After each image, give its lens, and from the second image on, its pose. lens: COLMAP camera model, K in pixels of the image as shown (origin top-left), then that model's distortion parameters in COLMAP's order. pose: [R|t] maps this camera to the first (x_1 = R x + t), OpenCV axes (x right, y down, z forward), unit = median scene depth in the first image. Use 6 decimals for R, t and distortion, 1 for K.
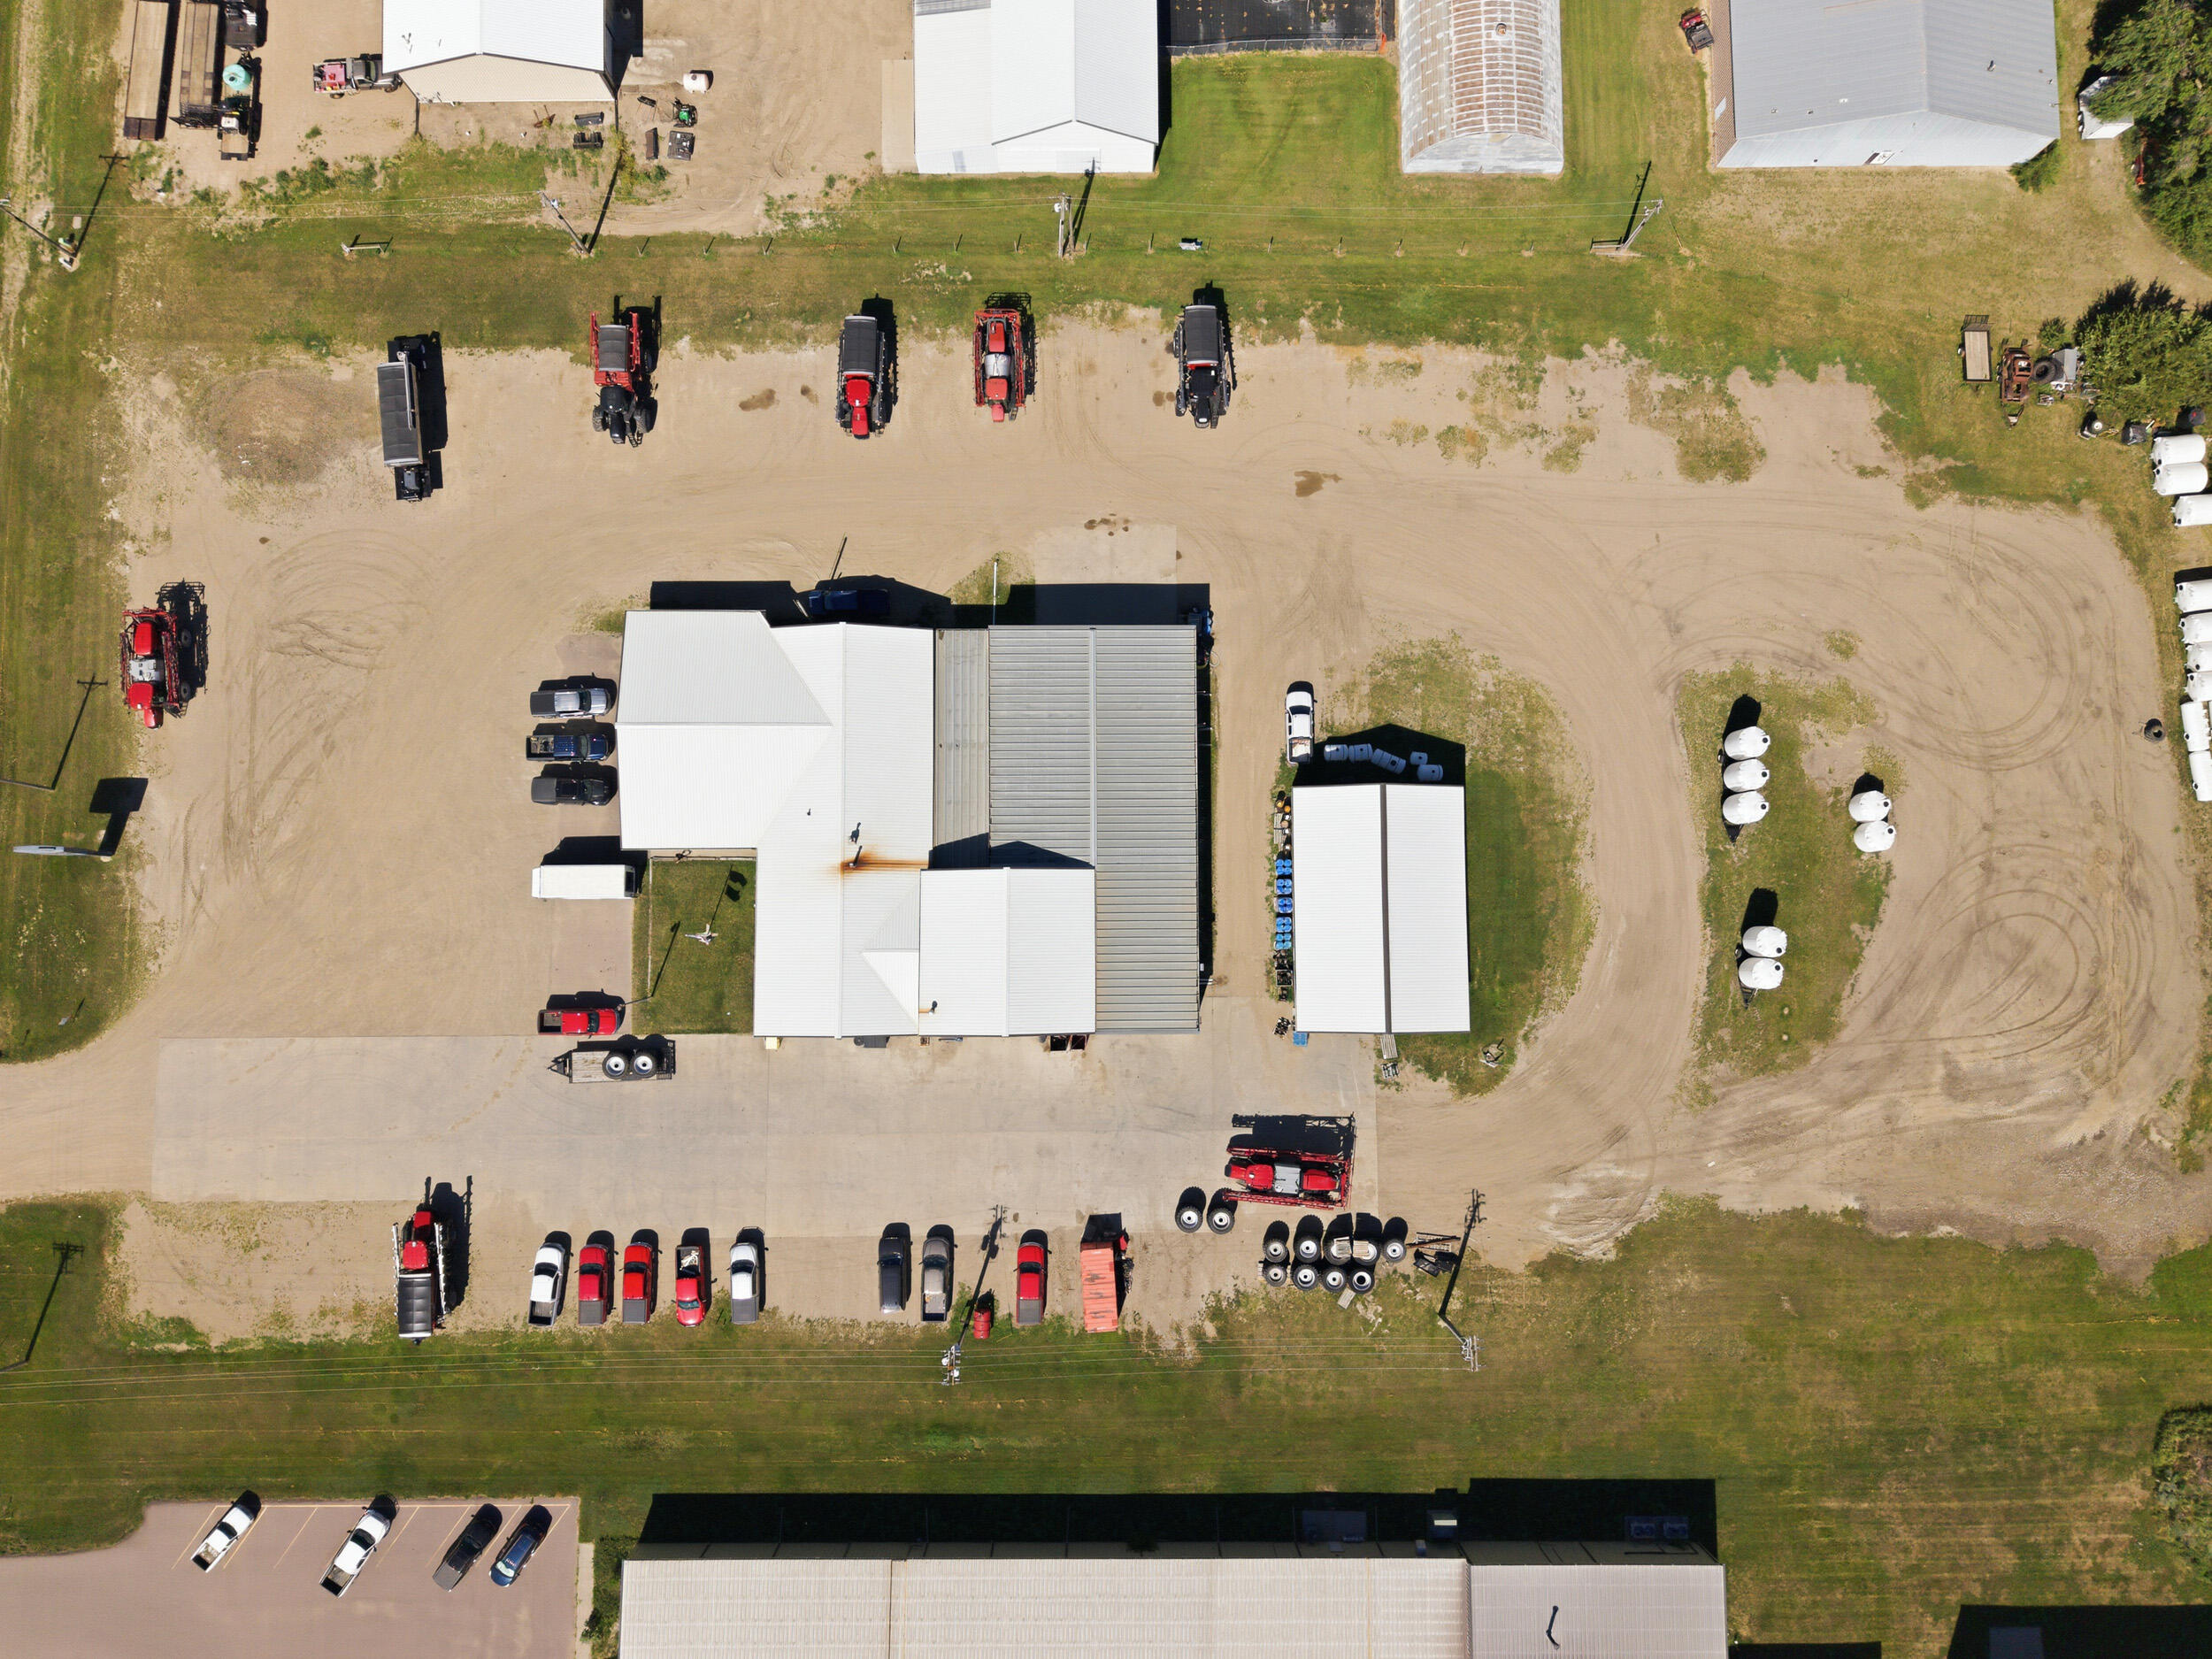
lens RADIAL K [[1490.5, 0, 1102.9], [0, 1490.5, 865.5], [0, 0, 1]] dist [0.056188, -0.065284]
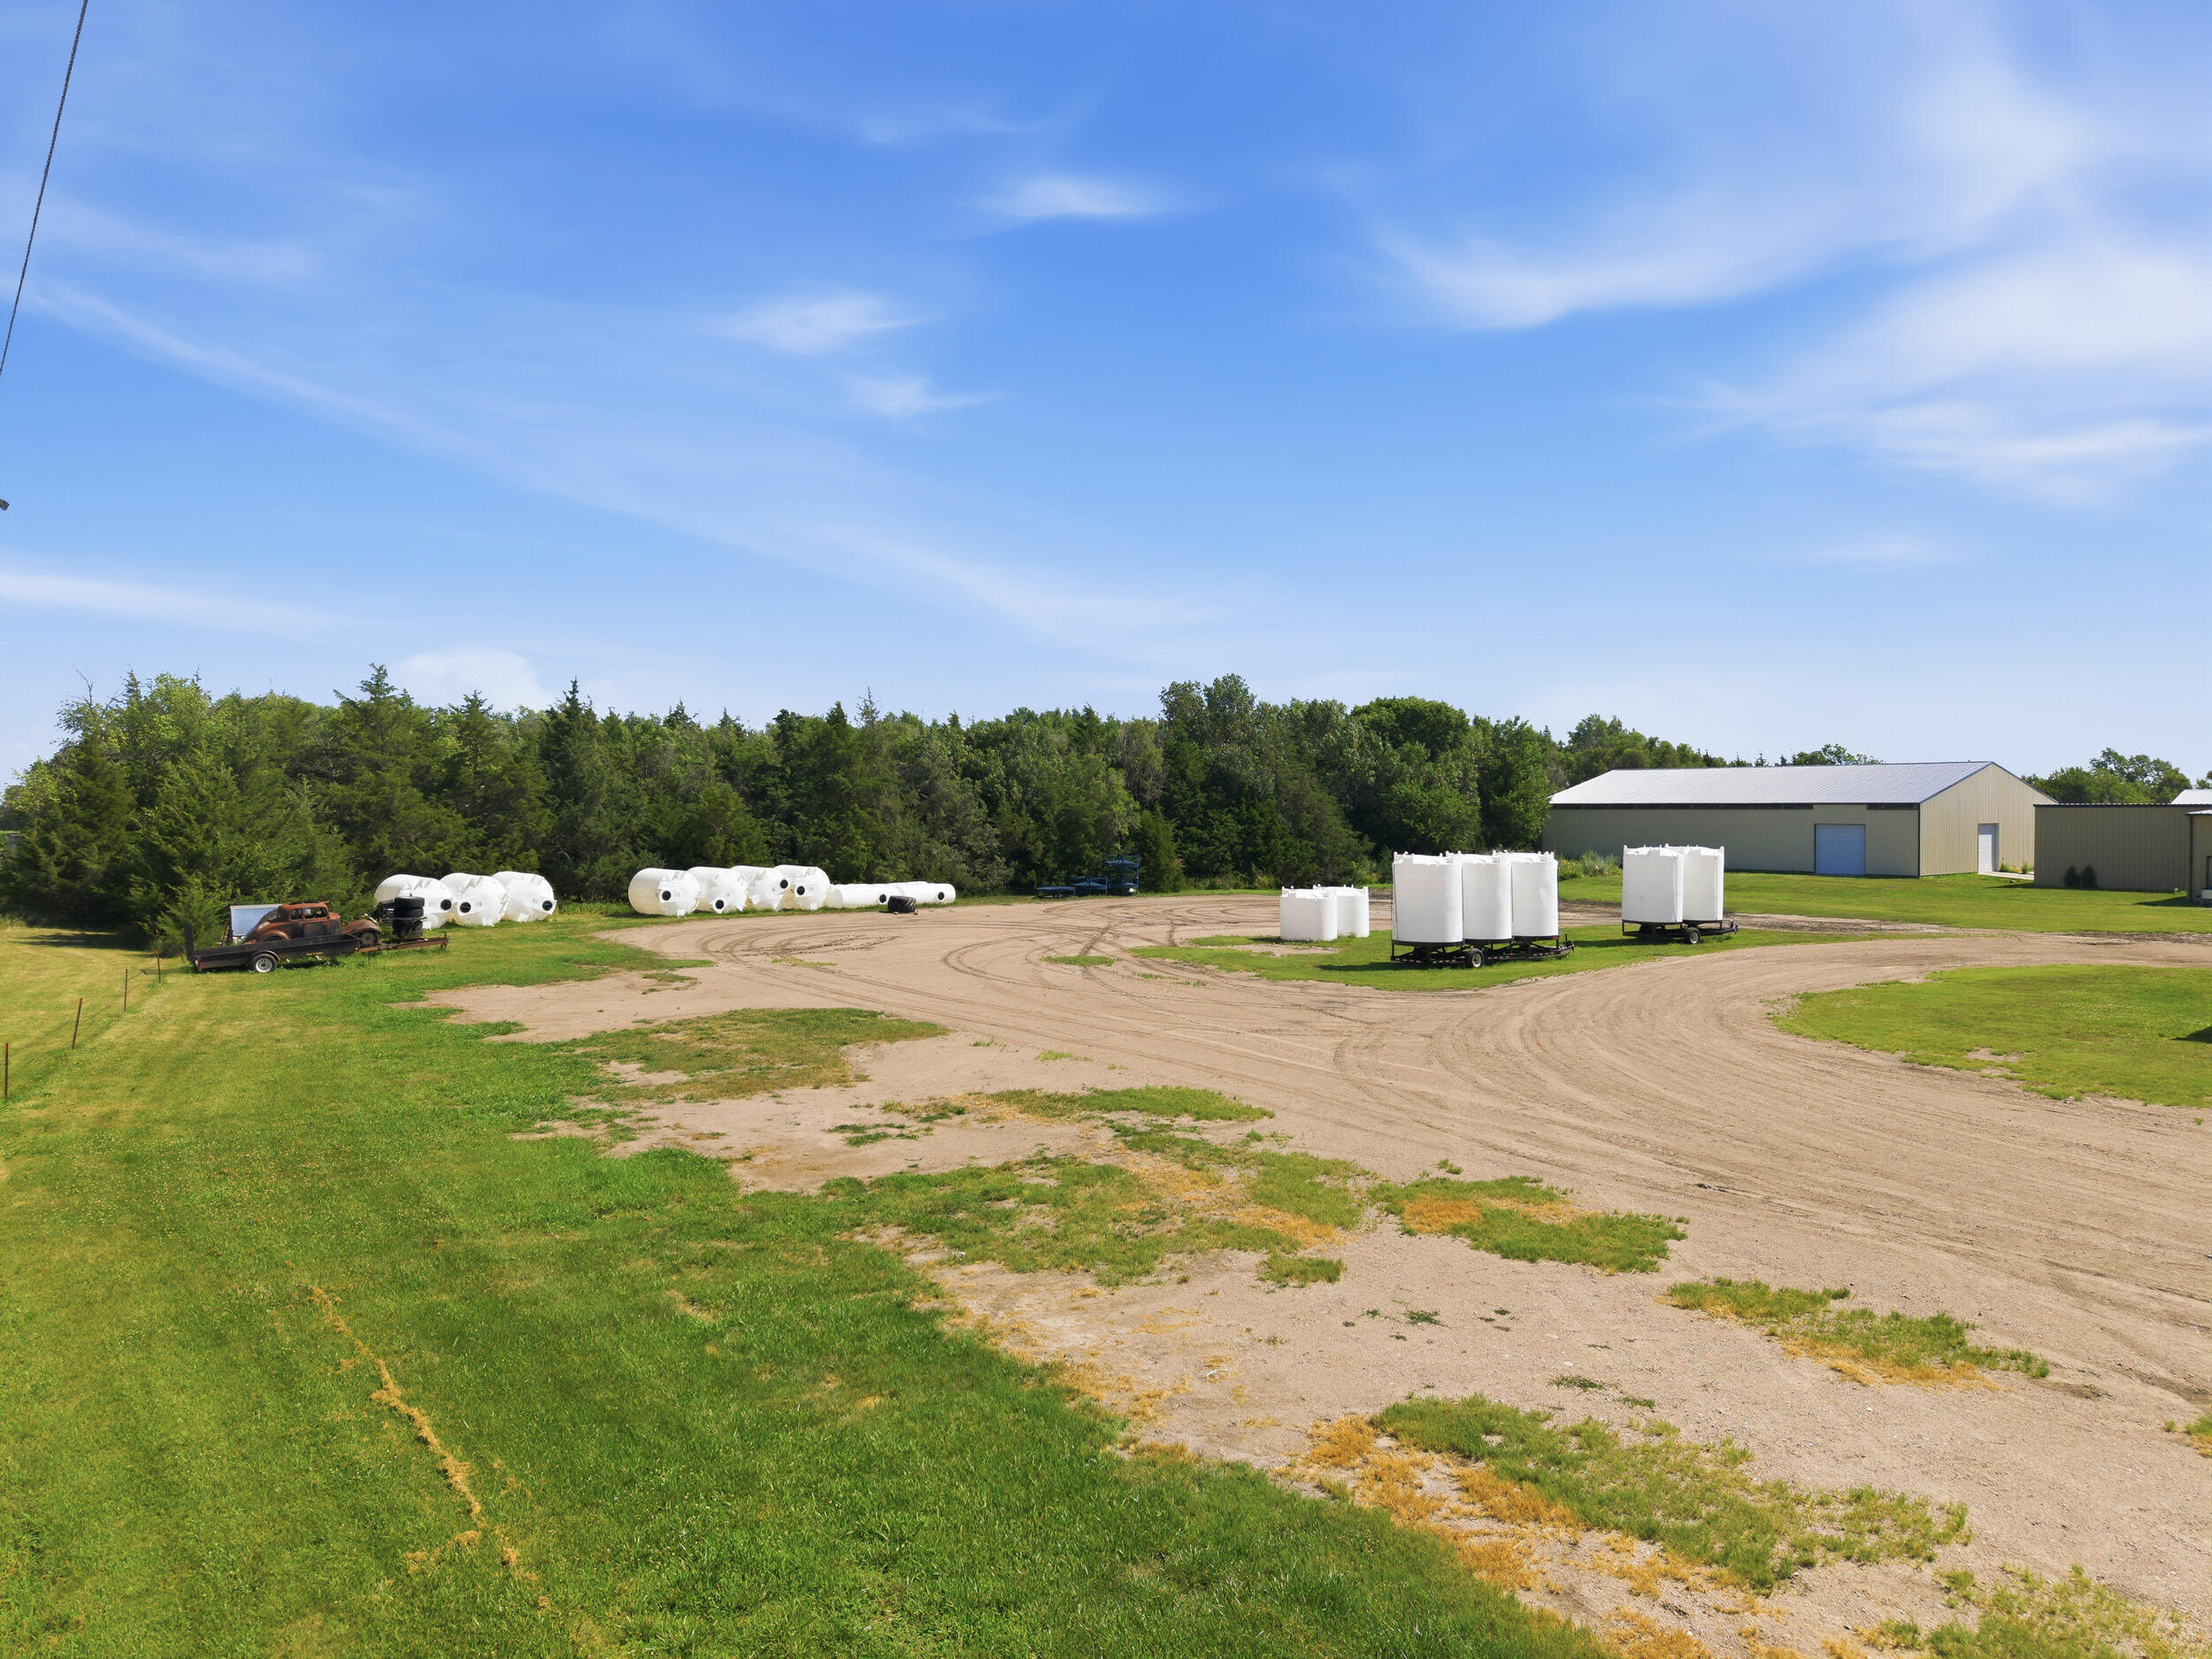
lens RADIAL K [[1490.5, 0, 1102.9], [0, 1490.5, 865.5], [0, 0, 1]] dist [0.056188, -0.065284]
pose [[-0.621467, -0.017042, 0.783255, 0.149638], [0.782035, 0.046364, 0.621508, -0.421148], [-0.046907, 0.998779, -0.015486, 0.987699]]
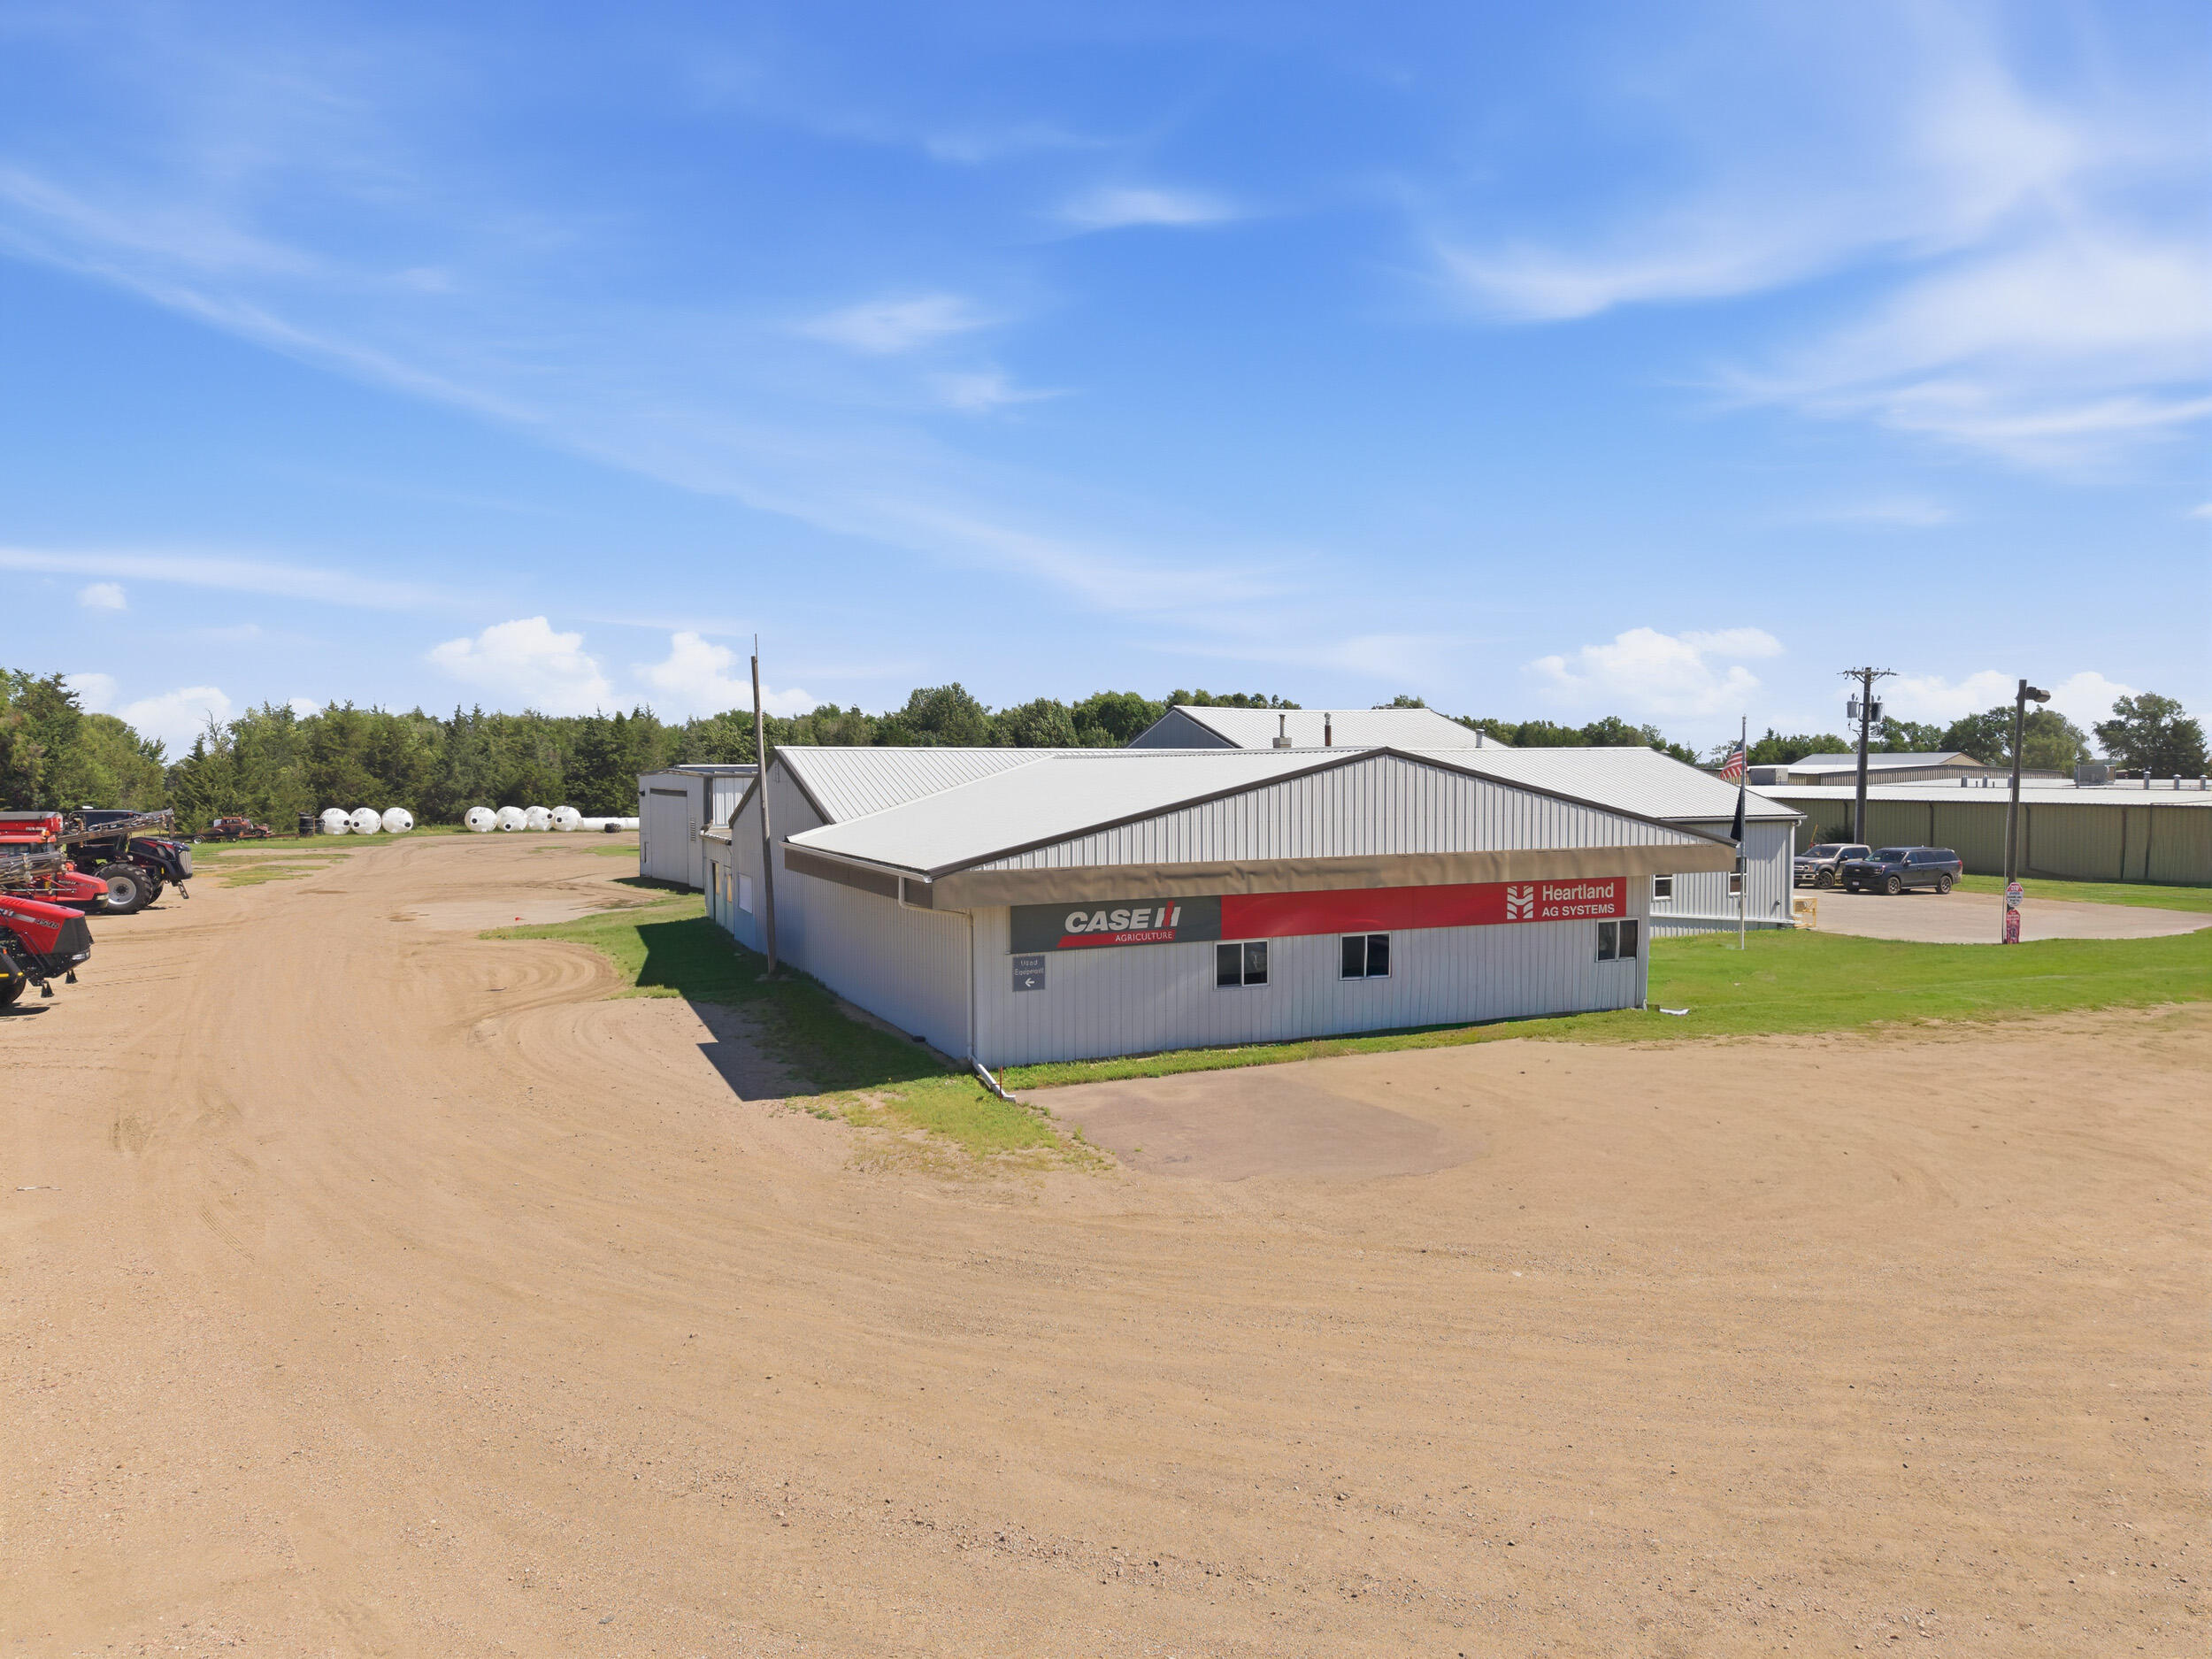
lens RADIAL K [[1463.2, 0, 1106.0], [0, 1463.2, 829.5], [0, 0, 1]] dist [0.146072, -0.229864]
pose [[-0.423326, -0.030740, 0.905456, -0.500181], [0.904090, 0.050150, 0.424390, -0.232284], [-0.058454, 0.998269, 0.006562, 0.969375]]
